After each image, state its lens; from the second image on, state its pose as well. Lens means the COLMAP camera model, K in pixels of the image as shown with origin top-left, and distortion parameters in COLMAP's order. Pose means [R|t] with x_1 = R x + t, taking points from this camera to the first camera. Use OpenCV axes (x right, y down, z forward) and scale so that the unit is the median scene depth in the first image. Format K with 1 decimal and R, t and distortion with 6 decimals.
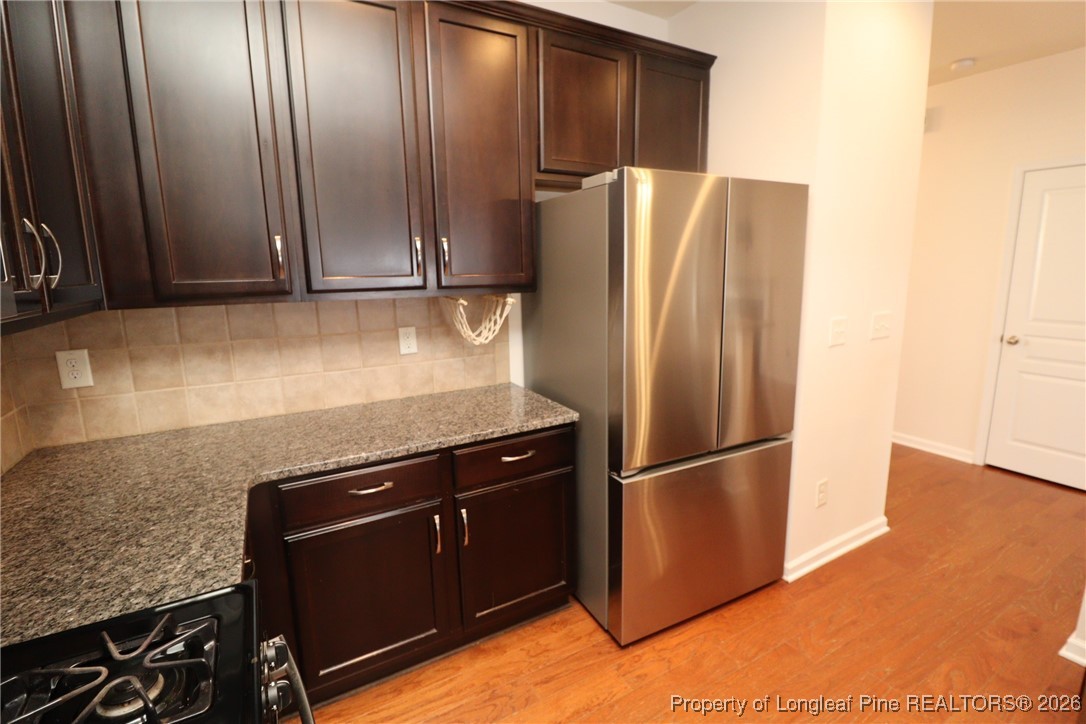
lens RADIAL K [[502.7, 0, 551.3], [0, 502.7, 354.5], [0, 0, 1]] dist [-0.002915, -0.010610]
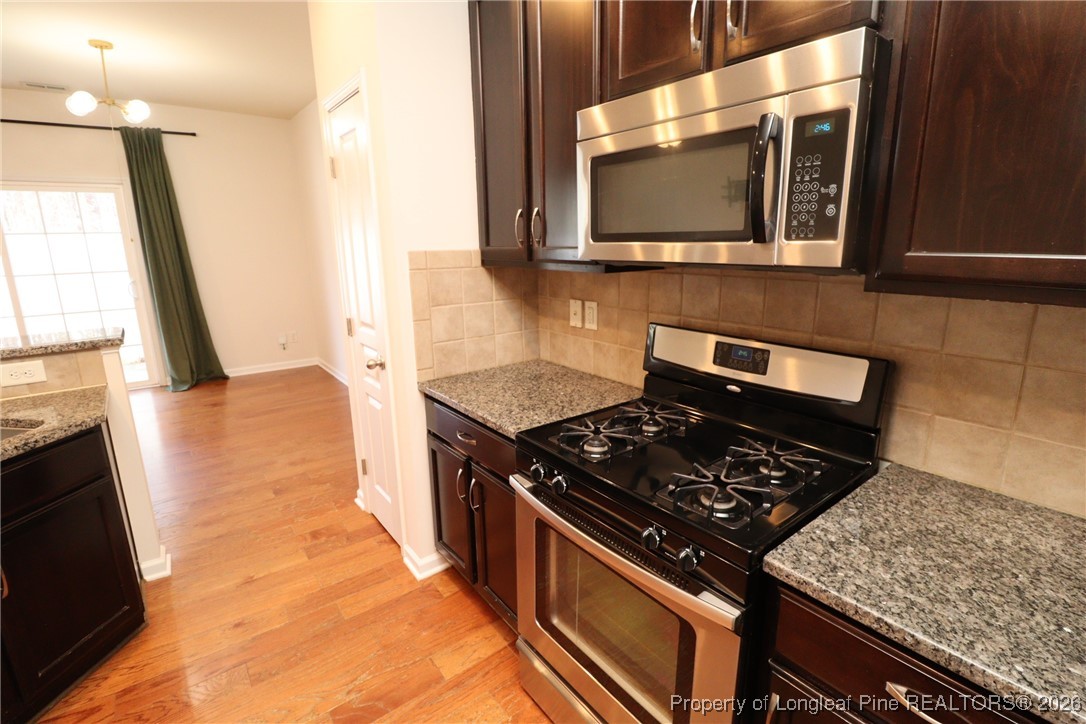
lens RADIAL K [[502.7, 0, 564.3], [0, 502.7, 361.1], [0, 0, 1]] dist [-0.002915, -0.010610]
pose [[-0.987967, 0.054823, -0.144623, -0.047063], [-0.007507, 0.916969, 0.398887, -0.139377], [0.154483, 0.395173, -0.905524, 0.805150]]
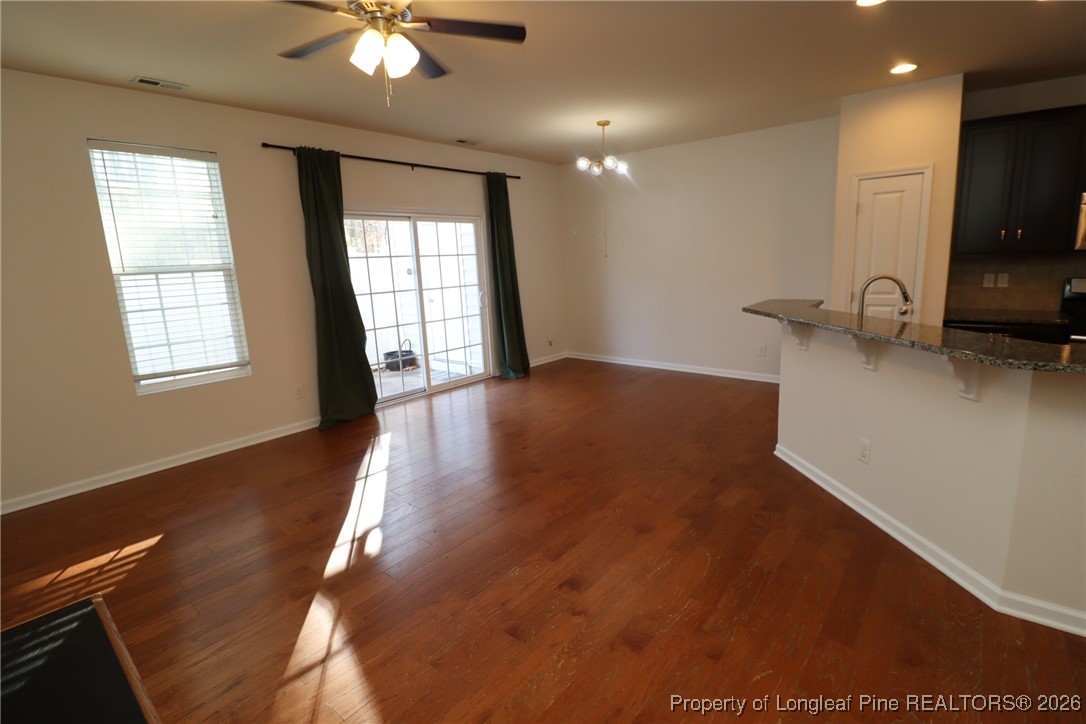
lens RADIAL K [[502.7, 0, 551.0], [0, 502.7, 352.8], [0, 0, 1]] dist [-0.002915, -0.010610]
pose [[-0.939211, 0.116511, -0.322967, 2.360473], [-0.003381, 0.937477, 0.348030, -0.242205], [0.343324, 0.327965, -0.880095, 1.105458]]
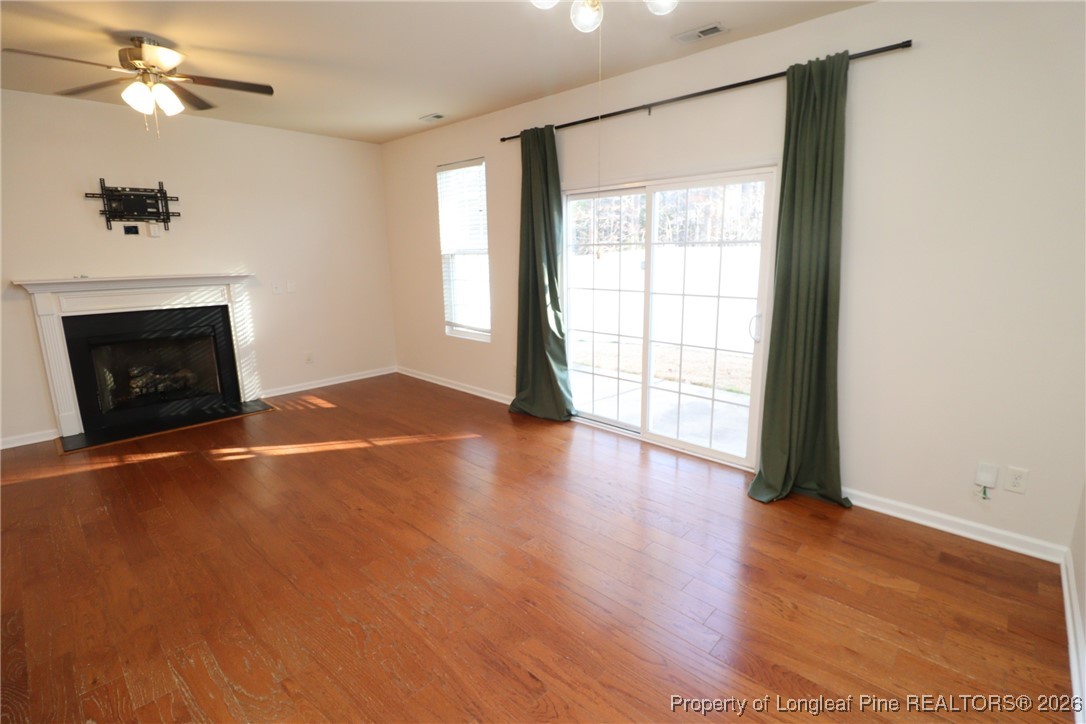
lens RADIAL K [[502.7, 0, 556.6], [0, 502.7, 352.0], [0, 0, 1]] dist [-0.002915, -0.010610]
pose [[-0.296718, -0.163467, 0.940870, 0.324884], [0.176730, 0.958822, 0.222320, 0.138740], [-0.938470, 0.232246, -0.255610, -0.877050]]
